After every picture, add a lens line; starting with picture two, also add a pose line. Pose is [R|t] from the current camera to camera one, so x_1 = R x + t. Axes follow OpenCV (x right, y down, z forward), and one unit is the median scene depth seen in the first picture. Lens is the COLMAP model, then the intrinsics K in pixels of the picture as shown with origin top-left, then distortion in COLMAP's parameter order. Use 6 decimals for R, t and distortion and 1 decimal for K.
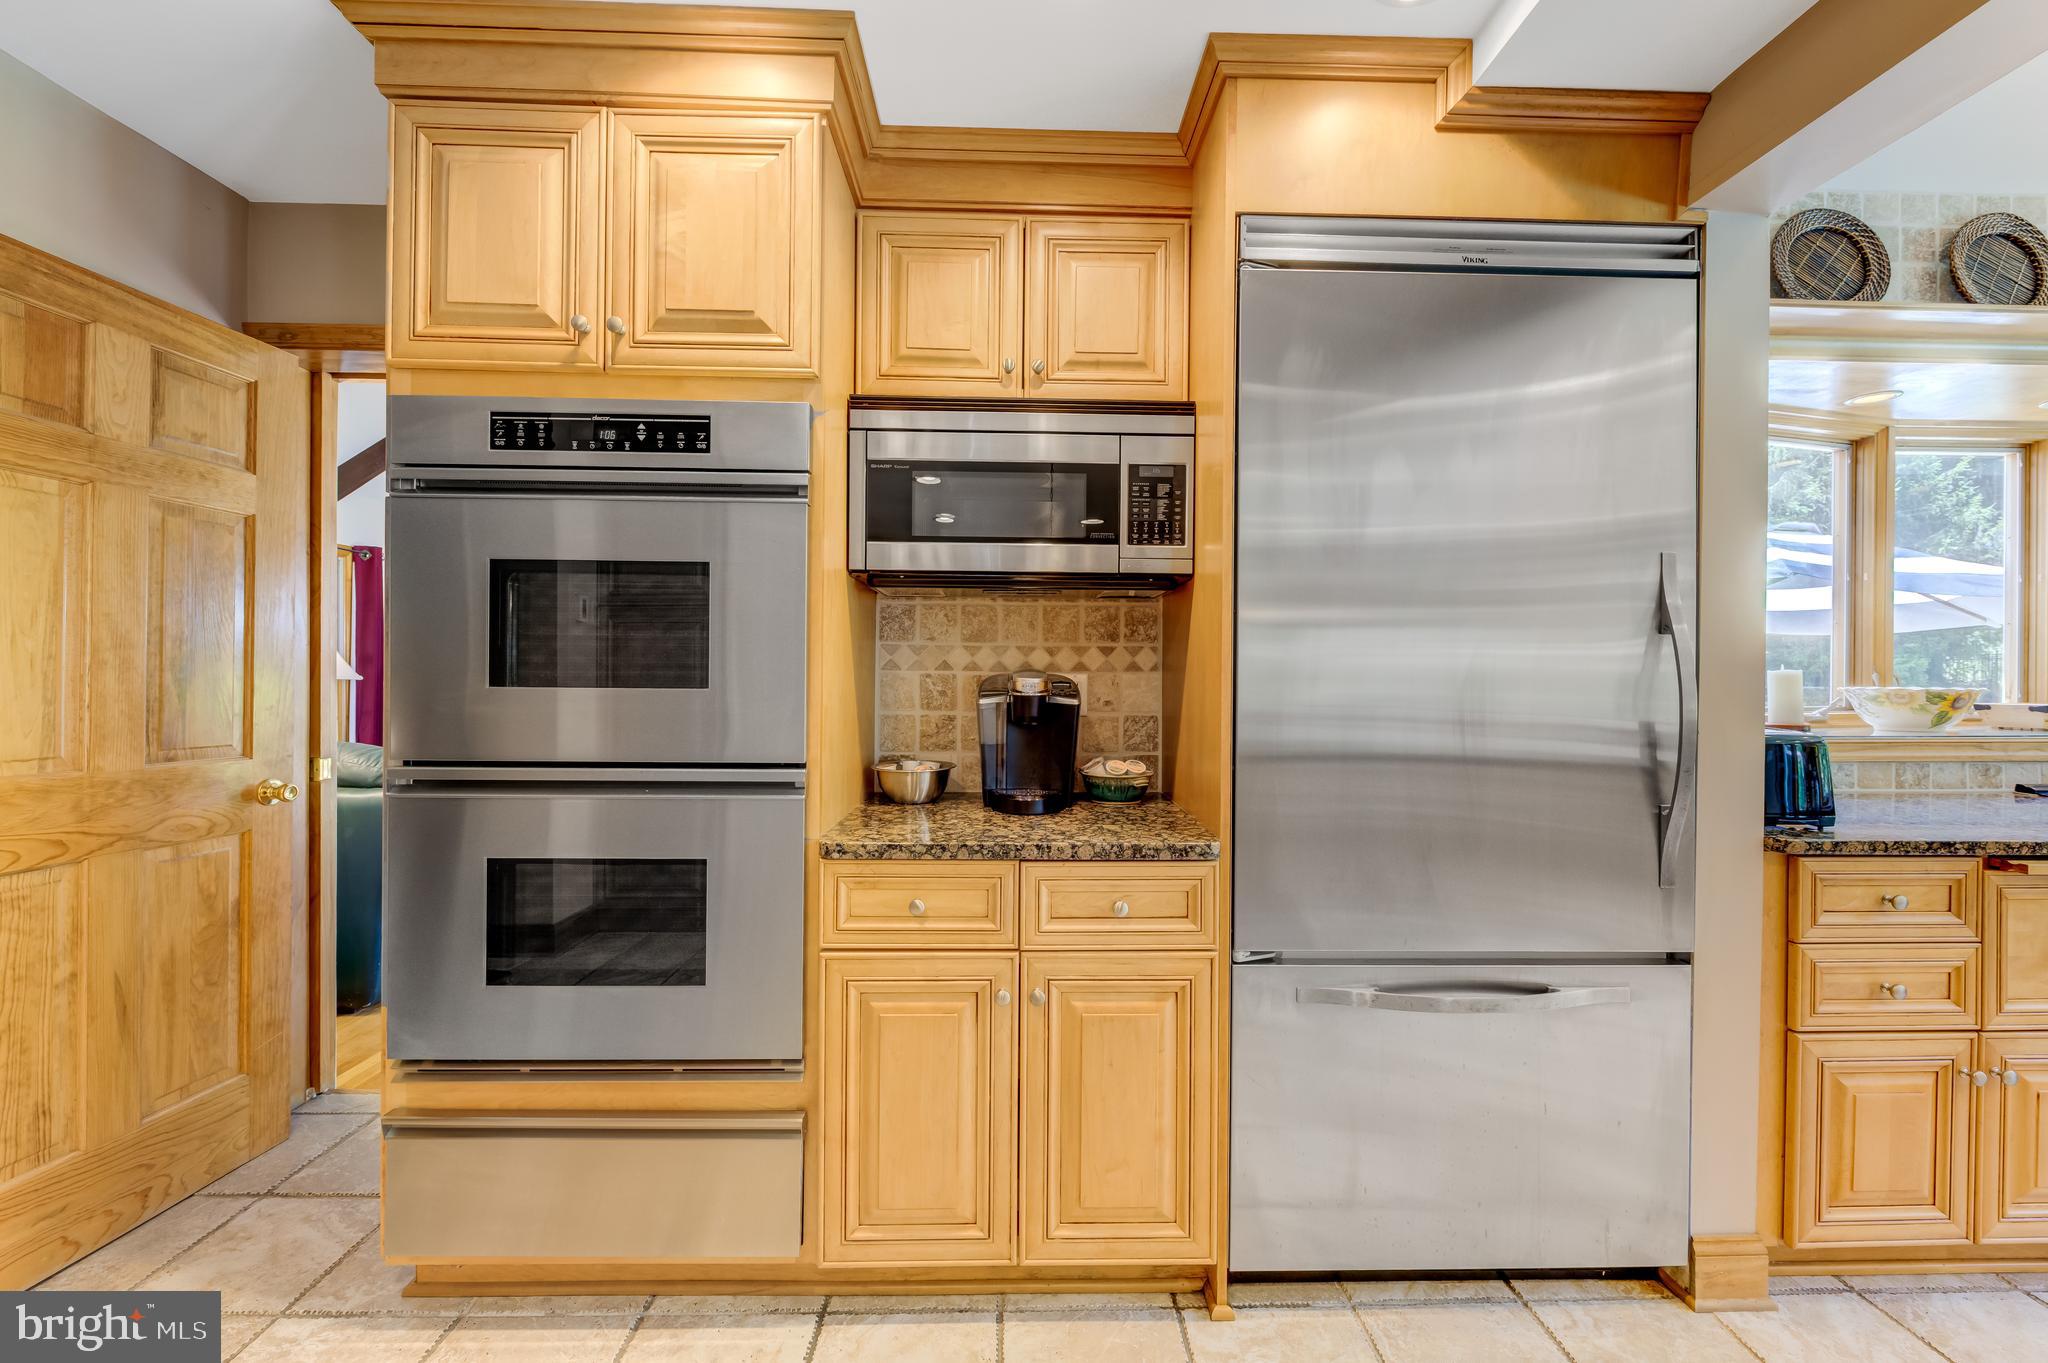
lens RADIAL K [[738.4, 0, 1068.0], [0, 738.4, 681.2], [0, 0, 1]] dist [0.001308, -0.000074]
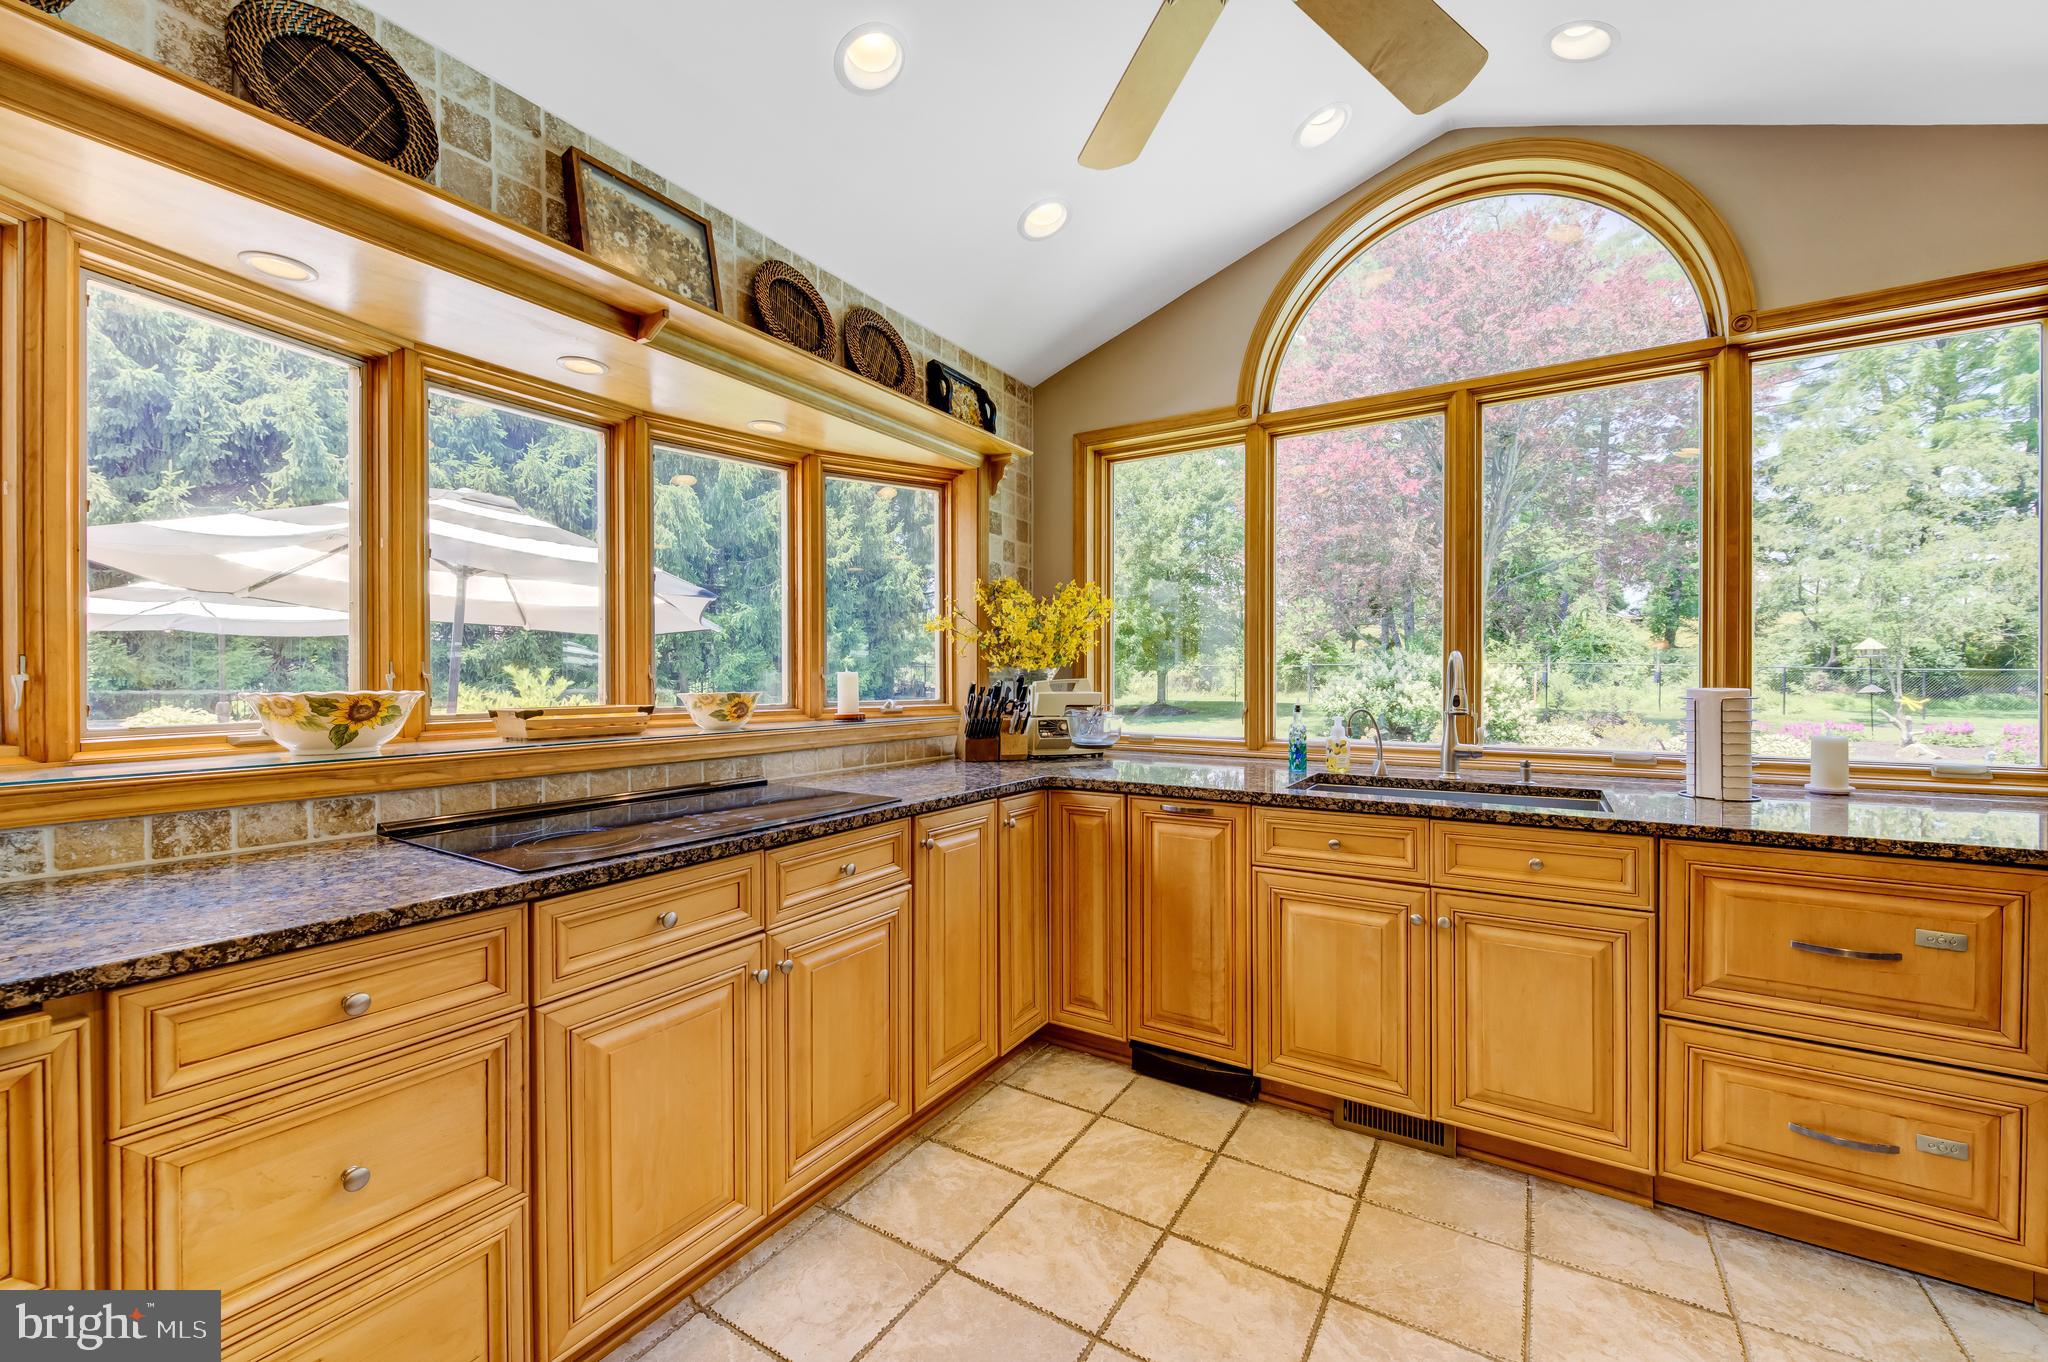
lens RADIAL K [[807.1, 0, 1031.8], [0, 807.1, 680.9], [0, 0, 1]] dist [-0.014528, -0.000333]
pose [[0.572612, -0.008489, 0.819783, 0.844718], [0.017386, 0.999847, -0.001791, 0.011206], [-0.819642, 0.015279, 0.572672, 0.031351]]
